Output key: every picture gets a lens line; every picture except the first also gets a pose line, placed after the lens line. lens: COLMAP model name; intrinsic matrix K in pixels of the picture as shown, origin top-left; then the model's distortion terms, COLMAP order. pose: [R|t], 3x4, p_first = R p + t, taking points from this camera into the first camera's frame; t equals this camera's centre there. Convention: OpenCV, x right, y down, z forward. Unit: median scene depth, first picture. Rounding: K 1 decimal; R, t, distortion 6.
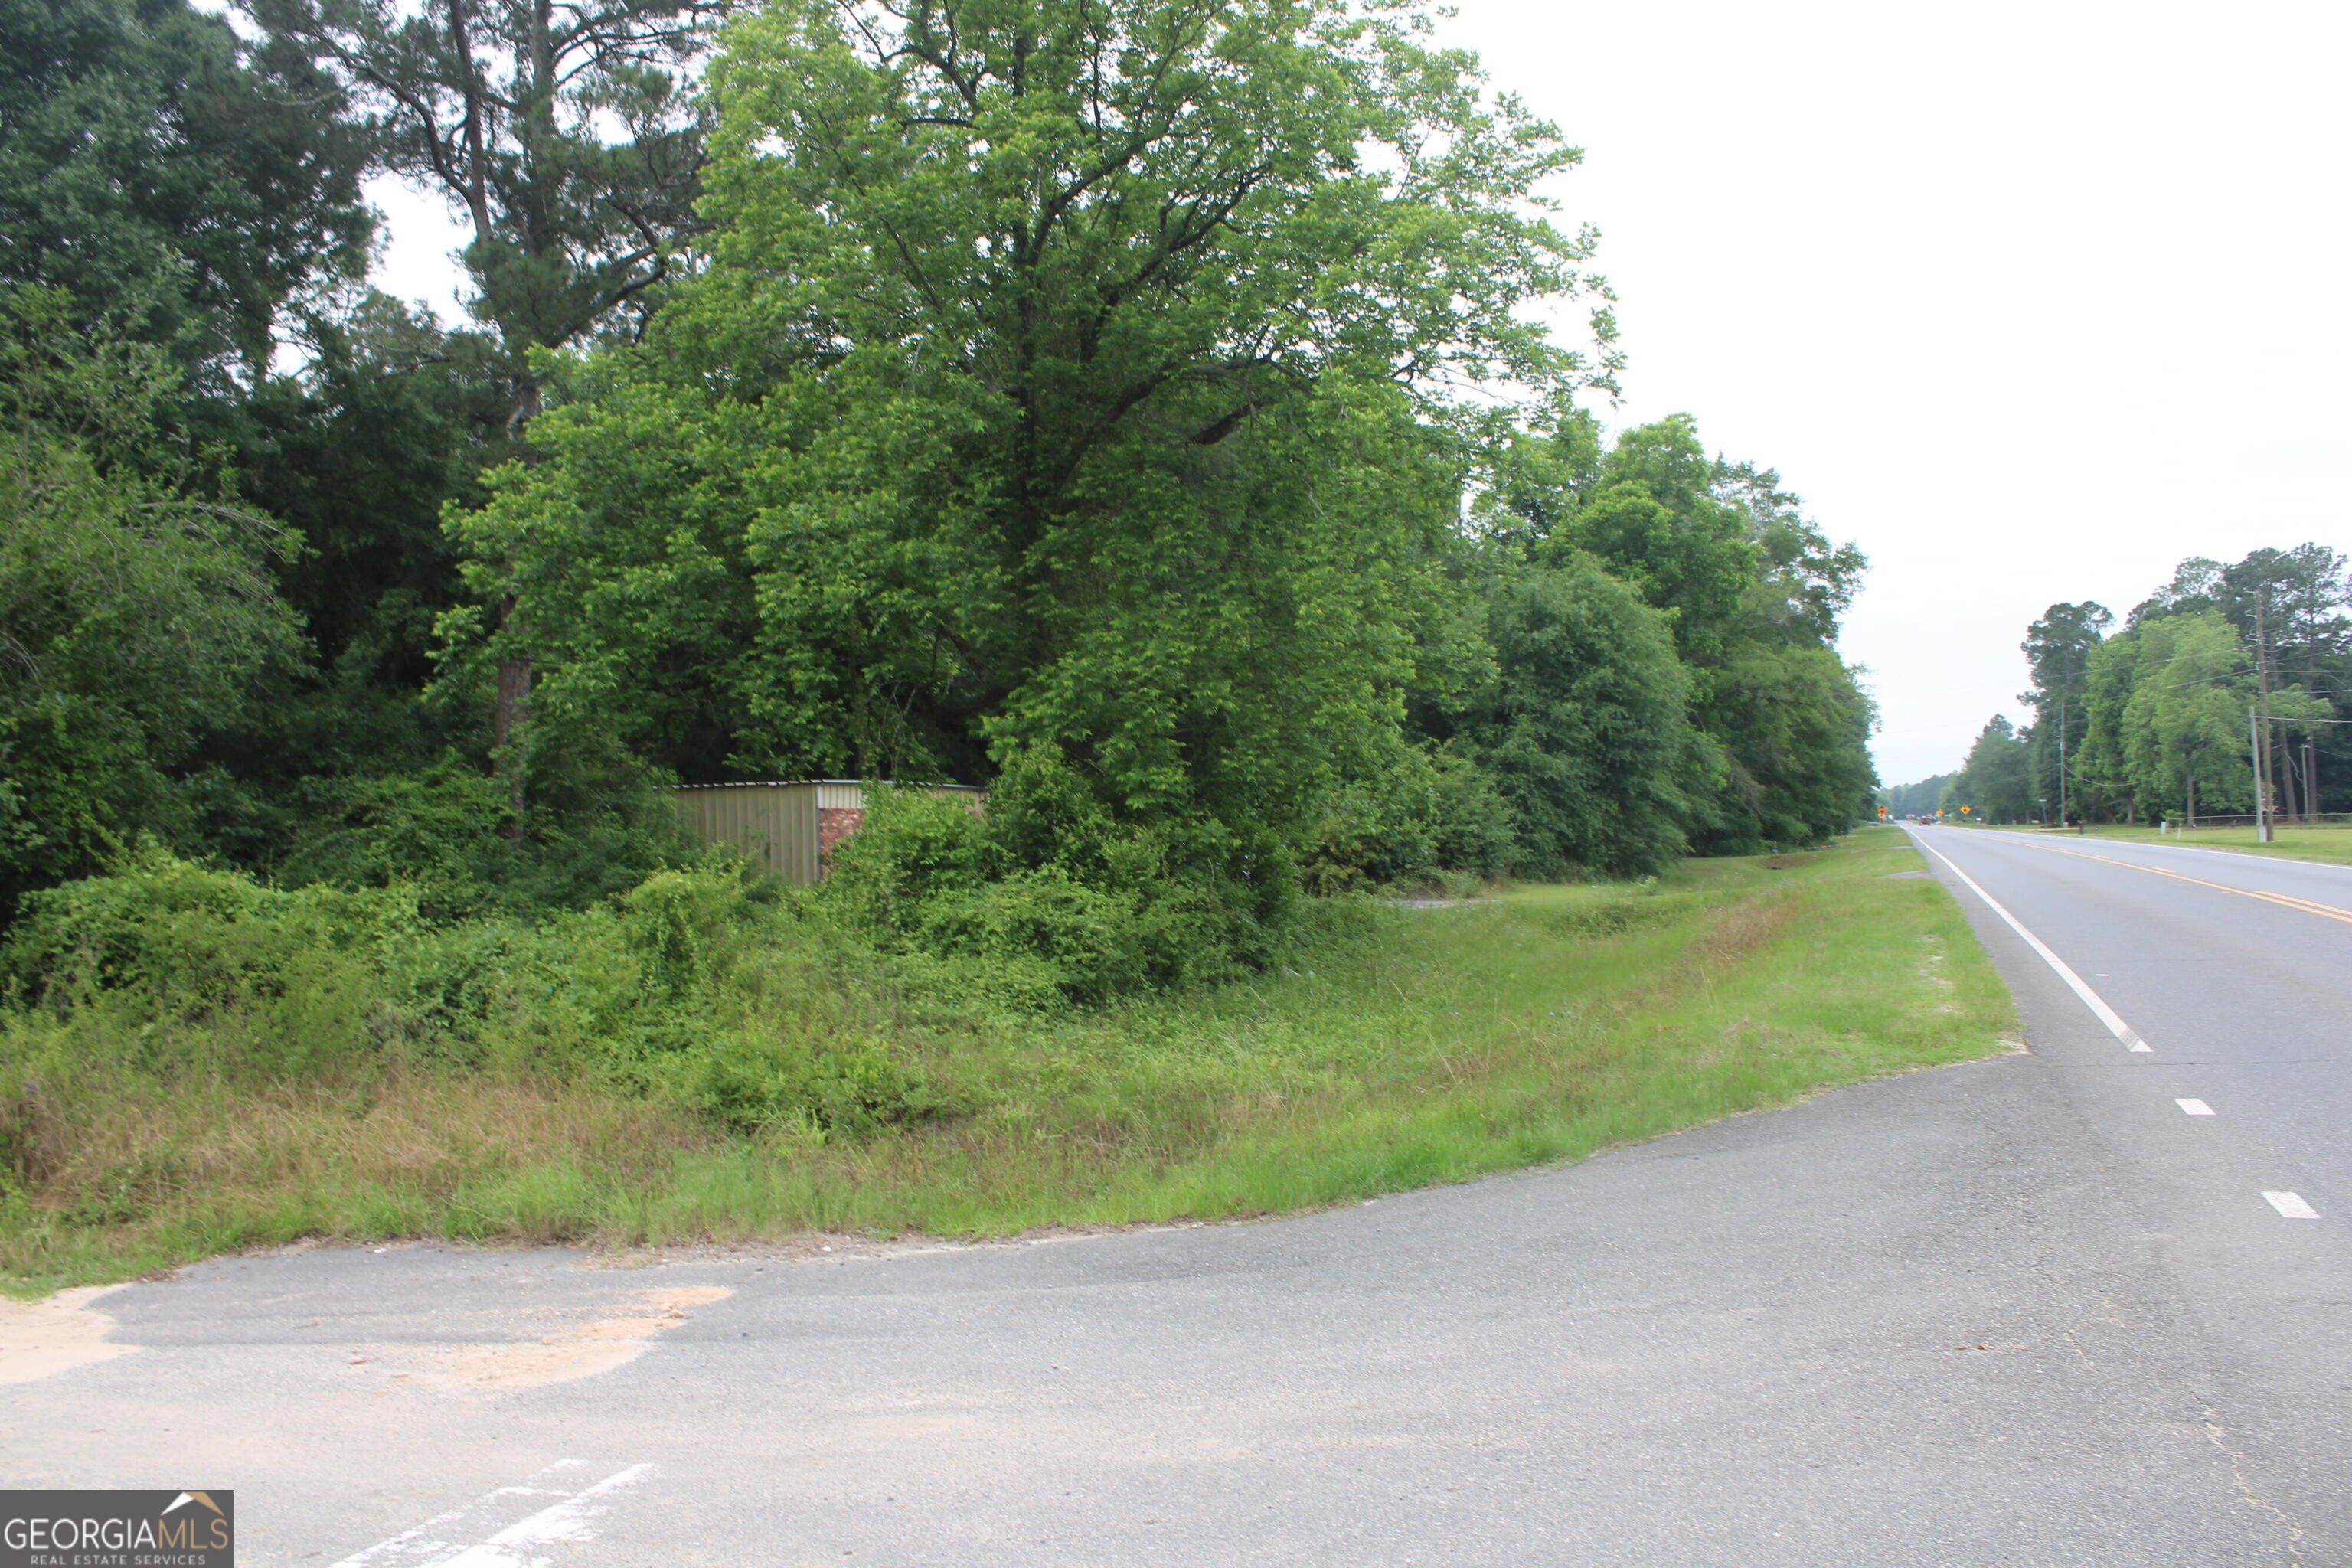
lens RADIAL K [[1980.6, 0, 1182.2], [0, 1980.6, 819.3], [0, 0, 1]] dist [-0.160546, 0.165997]
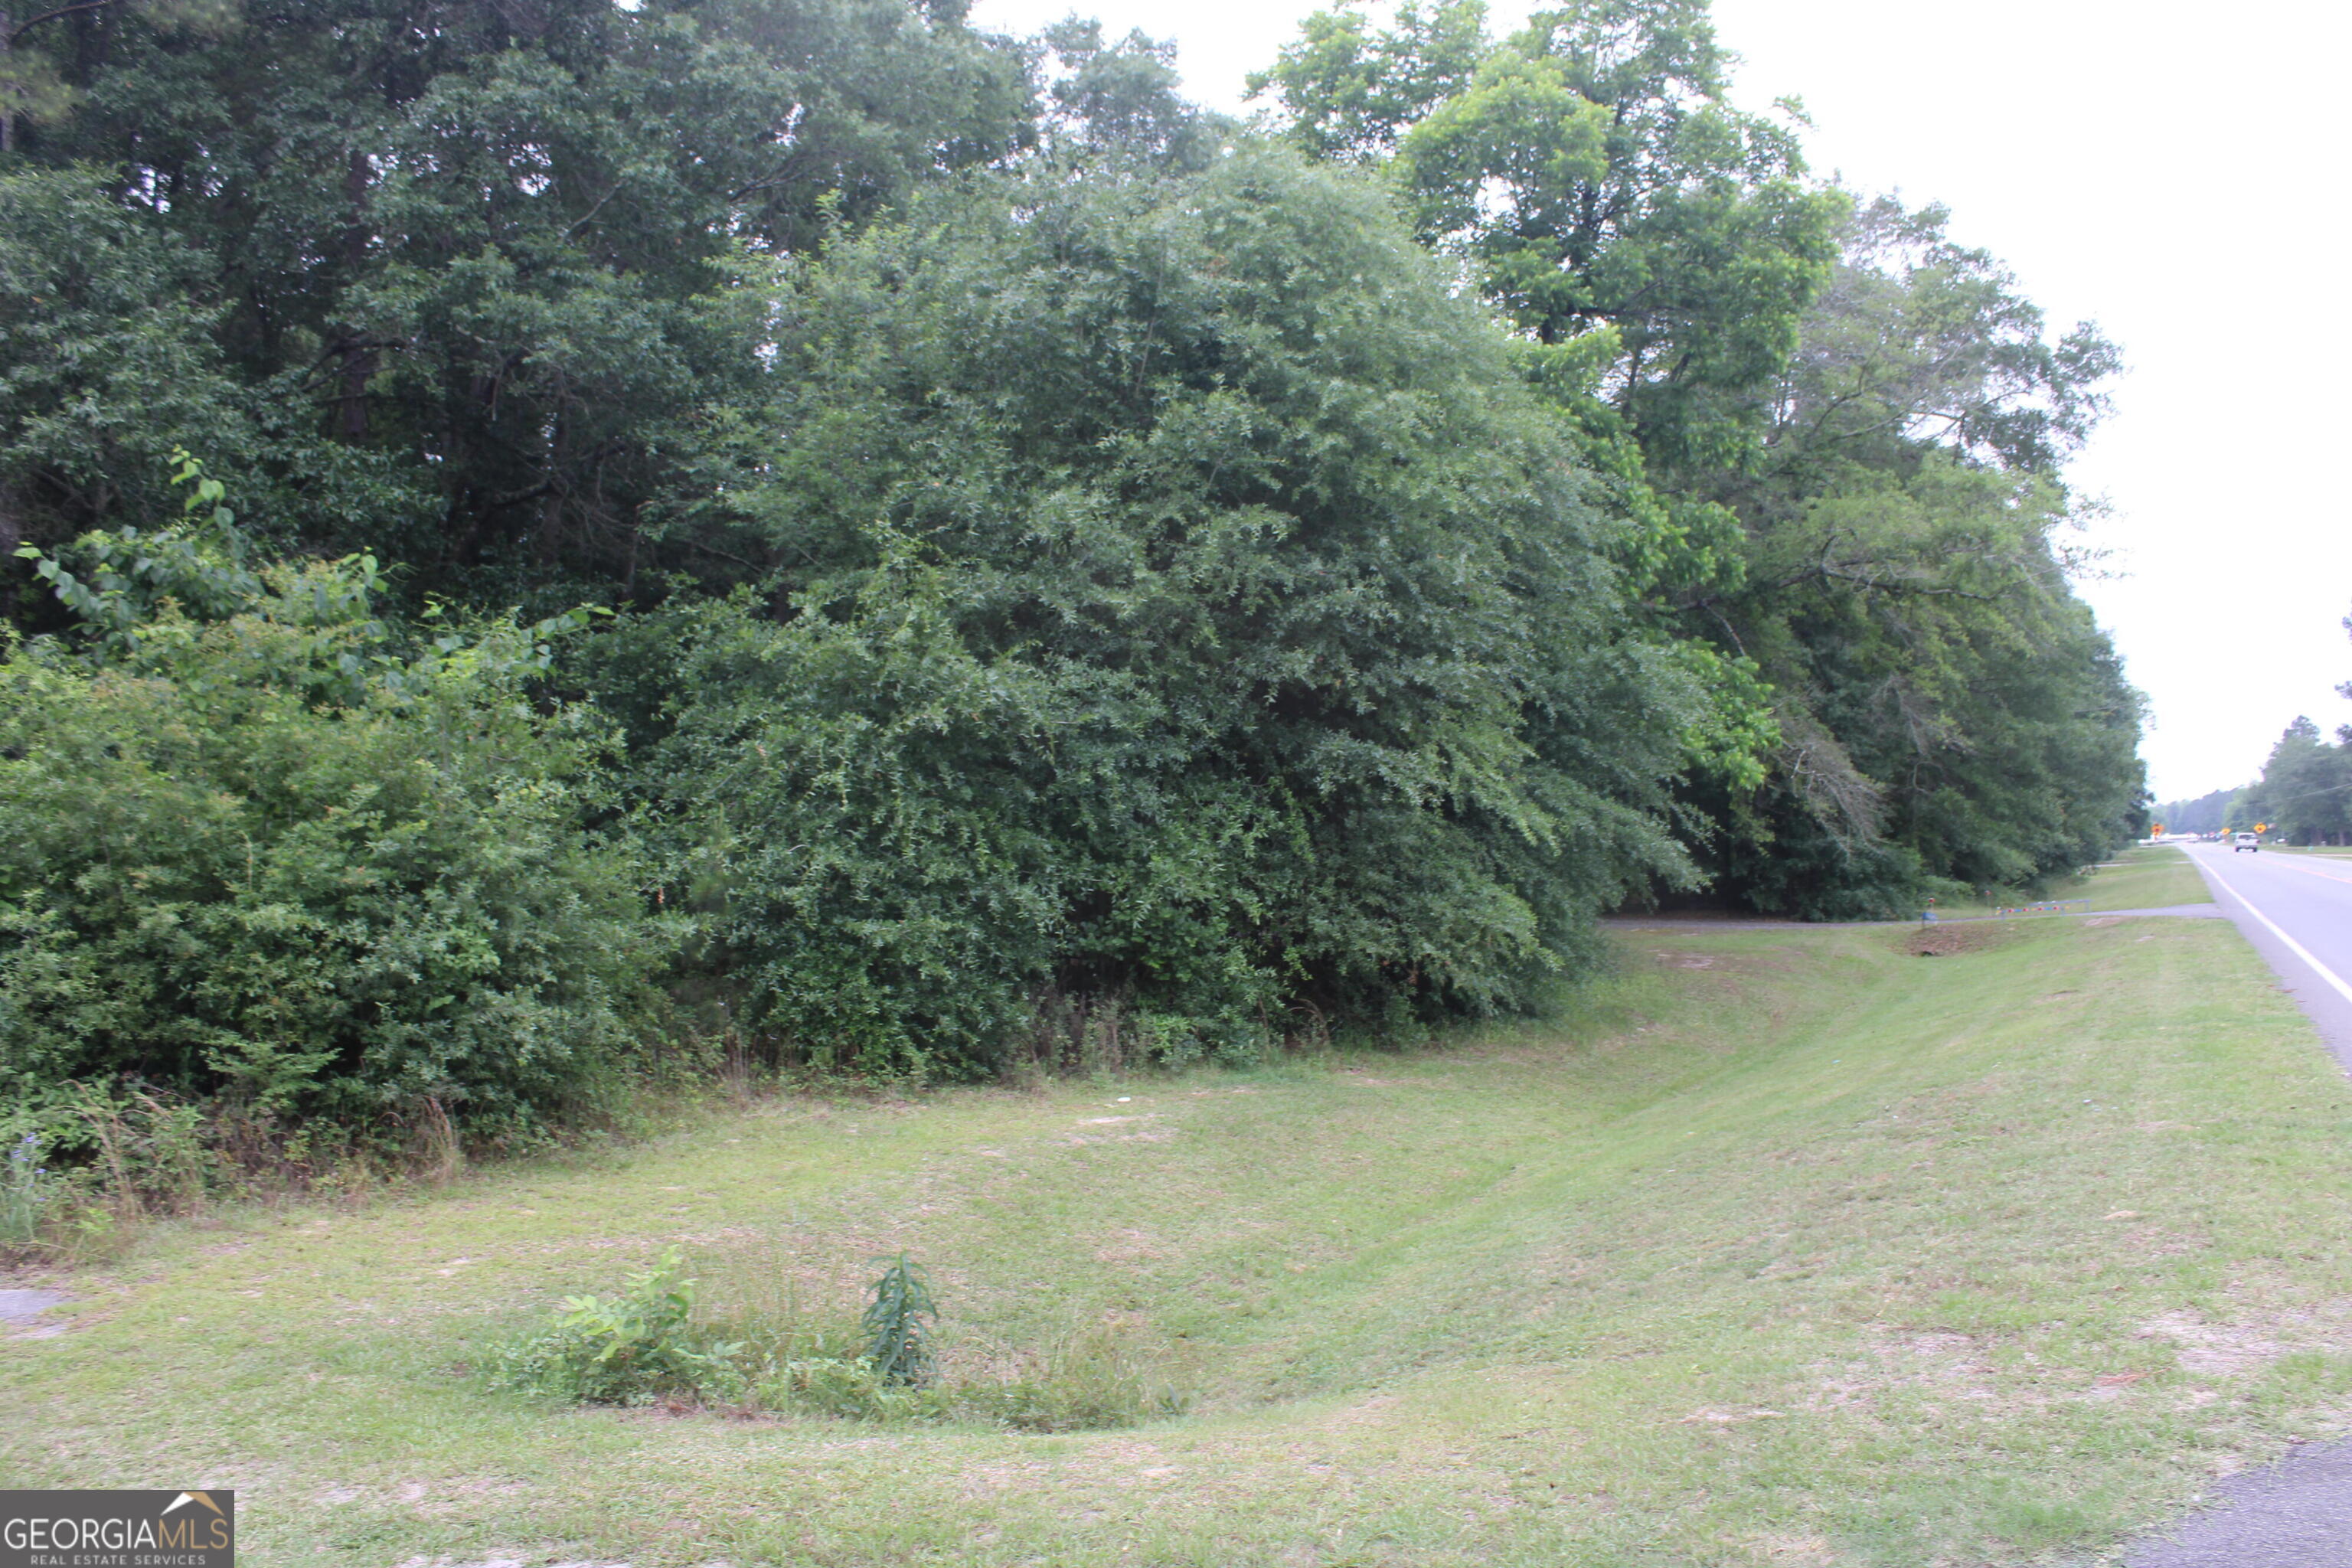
lens RADIAL K [[1980.6, 0, 1182.2], [0, 1980.6, 819.3], [0, 0, 1]] dist [-0.160546, 0.165997]
pose [[0.992230, 0.003800, -0.124355, 0.300622], [-0.004689, 0.999965, -0.006858, -0.006896], [0.124325, 0.007387, 0.992214, 0.830322]]
